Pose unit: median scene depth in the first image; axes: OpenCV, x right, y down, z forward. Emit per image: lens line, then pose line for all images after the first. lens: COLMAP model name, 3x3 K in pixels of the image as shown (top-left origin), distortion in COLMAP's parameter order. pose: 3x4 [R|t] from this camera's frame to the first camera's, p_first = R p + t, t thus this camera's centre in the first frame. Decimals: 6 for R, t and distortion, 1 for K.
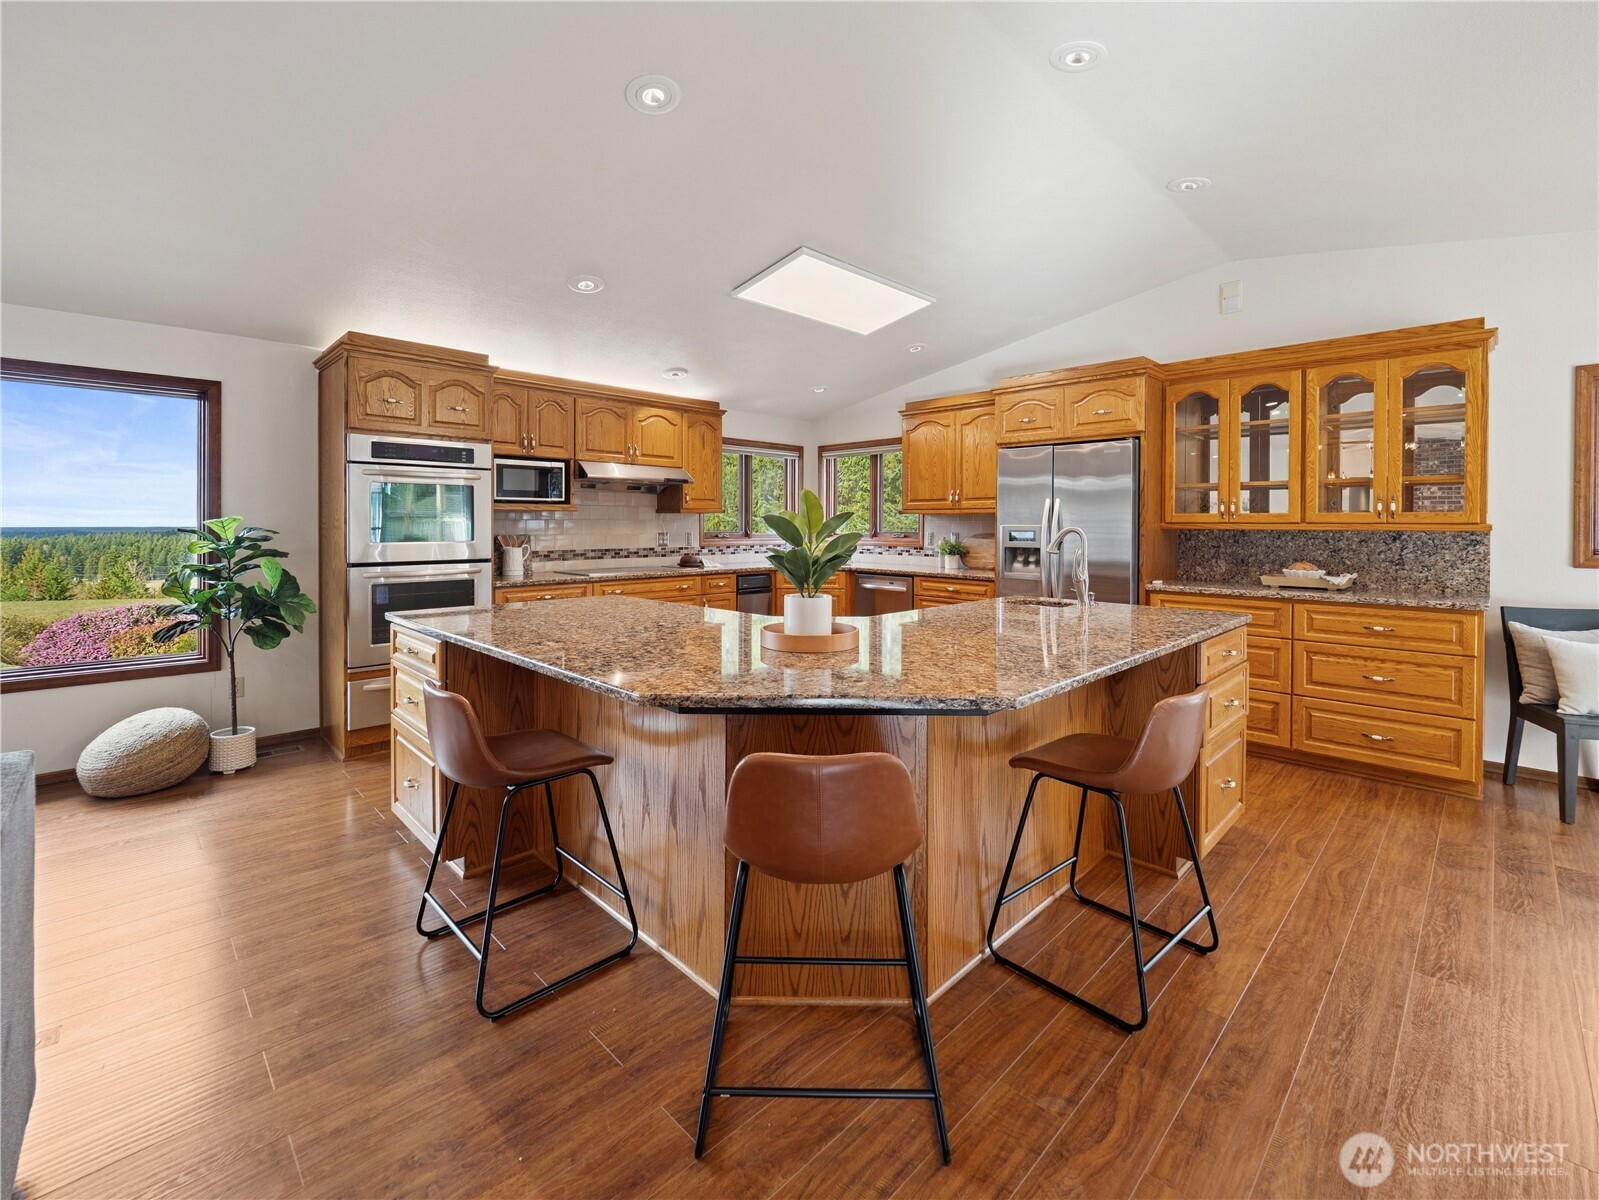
lens RADIAL K [[673.5, 0, 799.5], [0, 673.5, 600.0], [0, 0, 1]] dist [-0.000147, -0.000030]
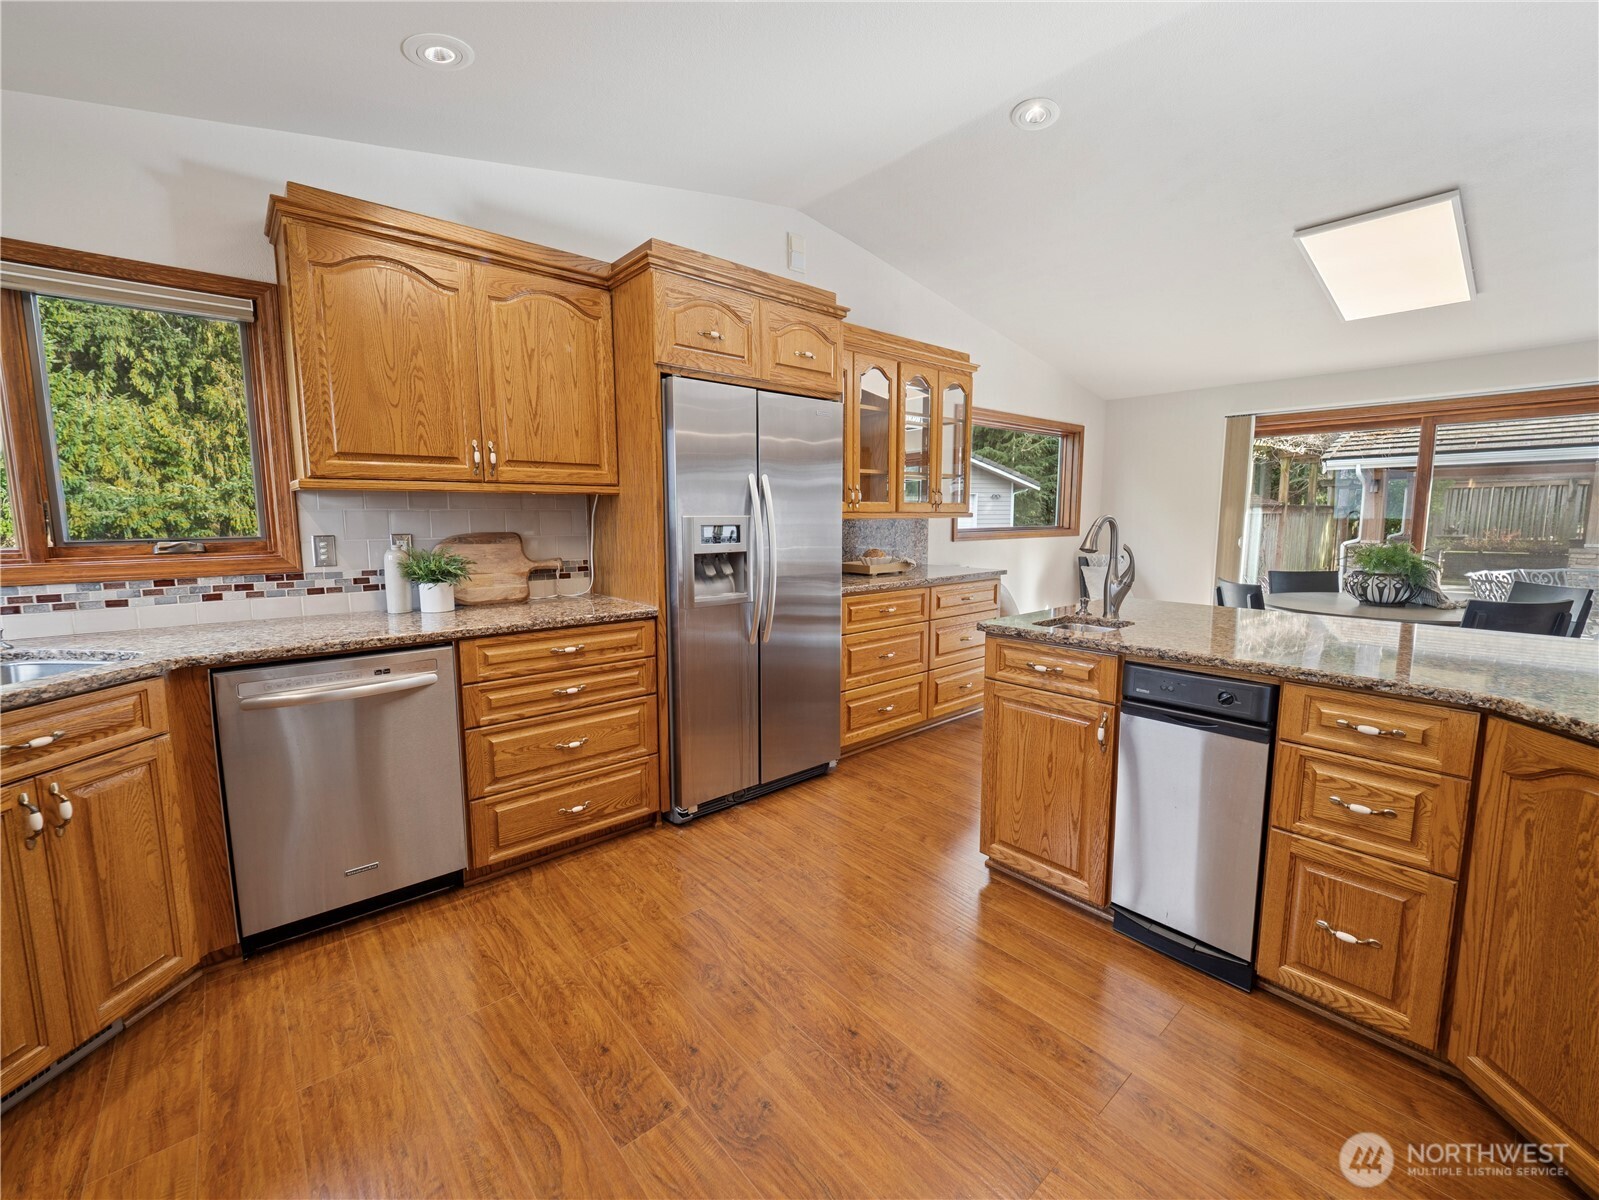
lens RADIAL K [[673.5, 0, 799.5], [0, 673.5, 600.0], [0, 0, 1]] dist [-0.000147, -0.000030]
pose [[0.061765, -0.133736, 0.989090, -0.220168], [0.114748, 0.985363, 0.126066, -0.086856], [-0.991473, 0.105710, 0.076207, 0.745185]]
